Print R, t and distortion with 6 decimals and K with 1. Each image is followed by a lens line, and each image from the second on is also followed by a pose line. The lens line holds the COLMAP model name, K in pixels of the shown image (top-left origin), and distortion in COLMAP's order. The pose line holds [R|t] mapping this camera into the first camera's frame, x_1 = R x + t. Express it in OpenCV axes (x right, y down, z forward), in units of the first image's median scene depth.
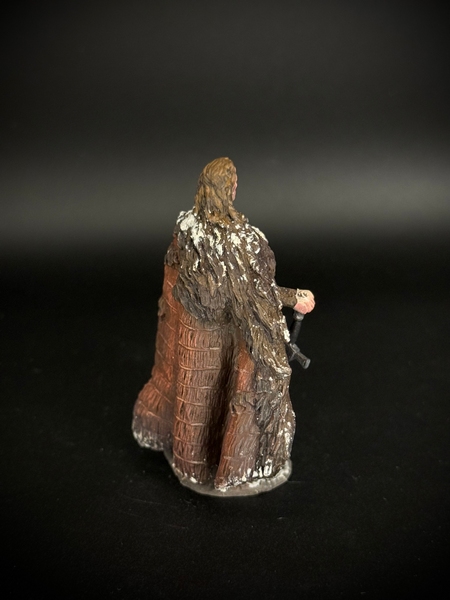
lens RADIAL K [[1094.5, 0, 225.0], [0, 1094.5, 300.0], [0, 0, 1]] dist [0.027800, 0.030686]
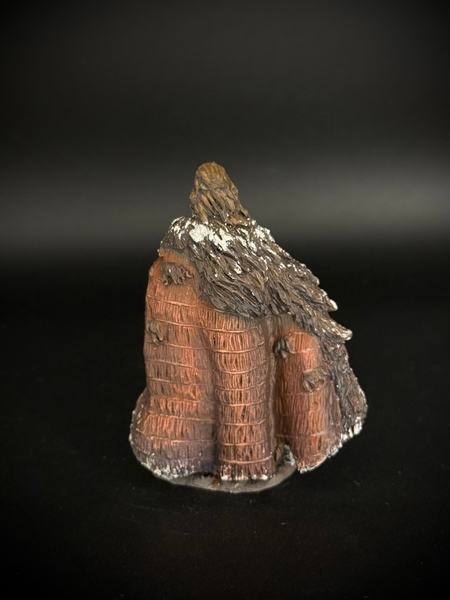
lens RADIAL K [[1094.5, 0, 225.0], [0, 1094.5, 300.0], [0, 0, 1]] dist [0.027800, 0.030686]
pose [[0.666473, -0.274734, 0.693062, -0.728900], [0.296545, 0.950610, 0.091659, -0.097931], [-0.684013, 0.144436, 0.715027, 0.284572]]
